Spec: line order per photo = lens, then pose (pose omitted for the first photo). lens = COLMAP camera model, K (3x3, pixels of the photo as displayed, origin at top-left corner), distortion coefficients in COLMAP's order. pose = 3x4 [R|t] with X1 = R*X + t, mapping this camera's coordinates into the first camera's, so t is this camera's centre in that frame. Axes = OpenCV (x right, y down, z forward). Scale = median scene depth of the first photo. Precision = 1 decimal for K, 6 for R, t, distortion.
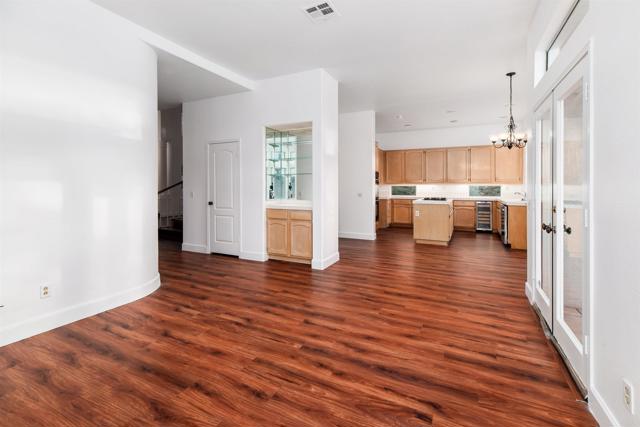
lens RADIAL K [[292.4, 0, 323.5], [0, 292.4, 182.6], [0, 0, 1]] dist [0.022186, 0.000301]
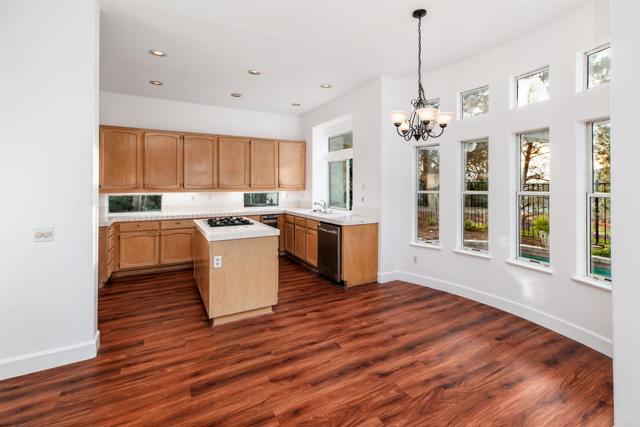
lens RADIAL K [[292.4, 0, 323.5], [0, 292.4, 182.6], [0, 0, 1]] dist [0.022186, 0.000301]
pose [[0.580562, 0.004564, 0.814203, 0.007945], [-0.004145, 0.999988, -0.002650, -0.004157], [-0.814206, -0.001837, 0.580574, 0.125552]]
